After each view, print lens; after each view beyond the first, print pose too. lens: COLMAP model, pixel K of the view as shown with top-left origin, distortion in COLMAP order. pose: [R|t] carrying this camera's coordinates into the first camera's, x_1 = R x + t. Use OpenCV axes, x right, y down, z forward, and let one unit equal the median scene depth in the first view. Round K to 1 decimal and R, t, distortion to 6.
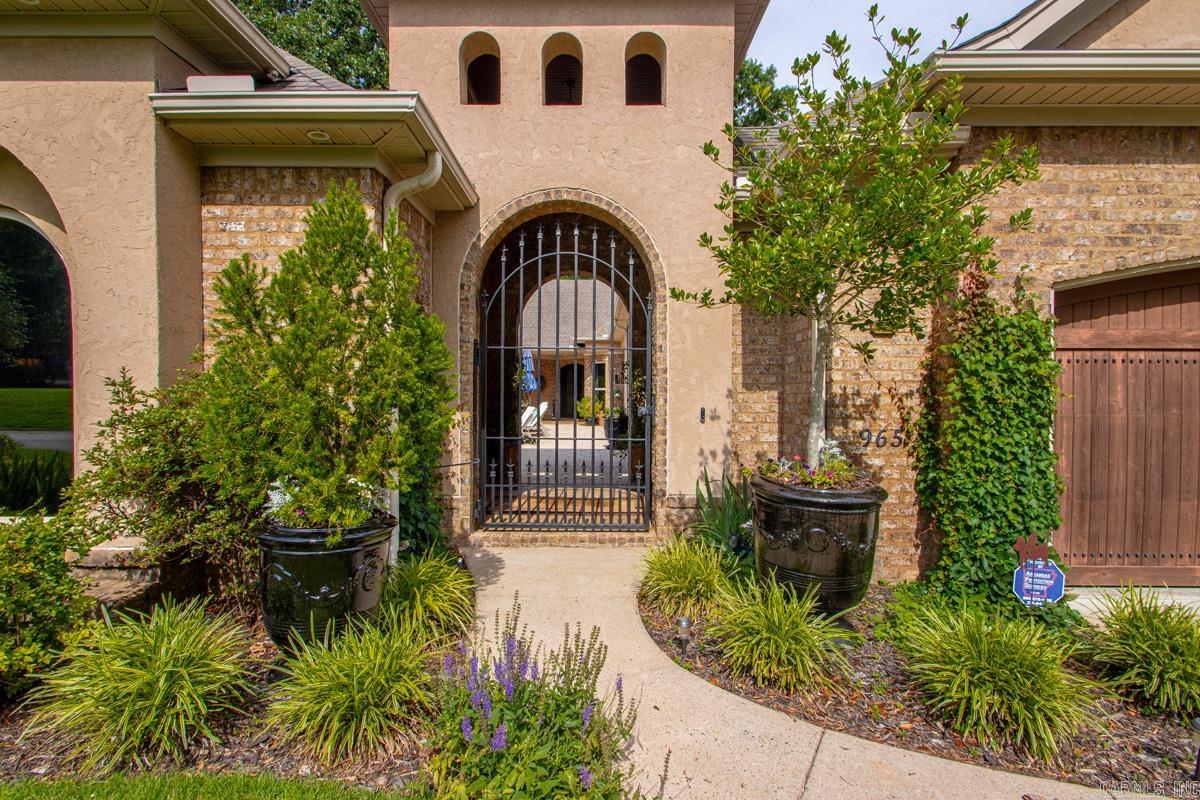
lens RADIAL K [[565.9, 0, 604.1], [0, 565.9, 395.7], [0, 0, 1]] dist [0.020910, -0.012831]
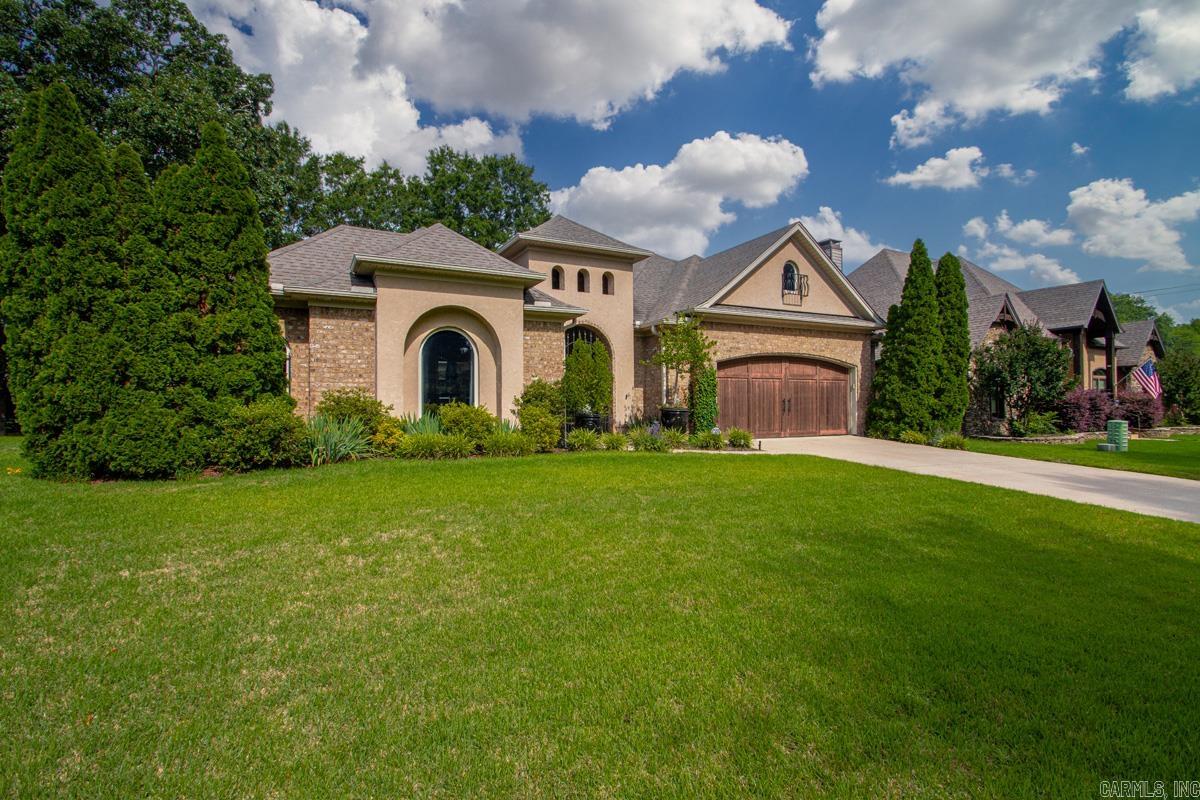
lens RADIAL K [[554.0, 0, 584.9], [0, 554.0, 399.6], [0, 0, 1]] dist [0.021371, -0.025765]
pose [[0.890431, -0.003252, 0.455108, -1.677035], [0.014575, 0.999665, -0.021372, 0.133446], [-0.454886, 0.025663, 0.890180, -1.890210]]
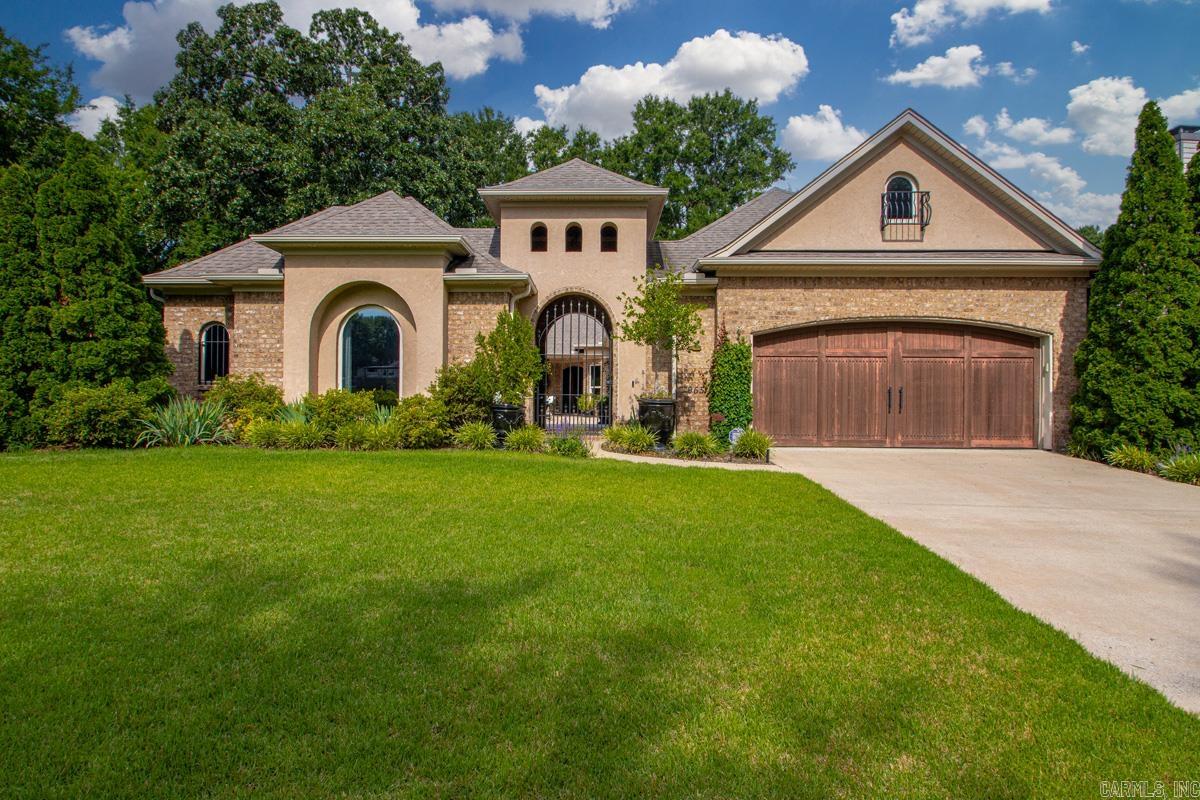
lens RADIAL K [[651.2, 0, 594.2], [0, 651.2, 395.6], [0, 0, 1]] dist [-0.005208, -0.003047]
pose [[0.999780, 0.004058, -0.020556, 0.084009], [-0.004381, 0.999867, -0.015727, 0.152322], [0.020489, 0.015814, 0.999665, -2.035784]]
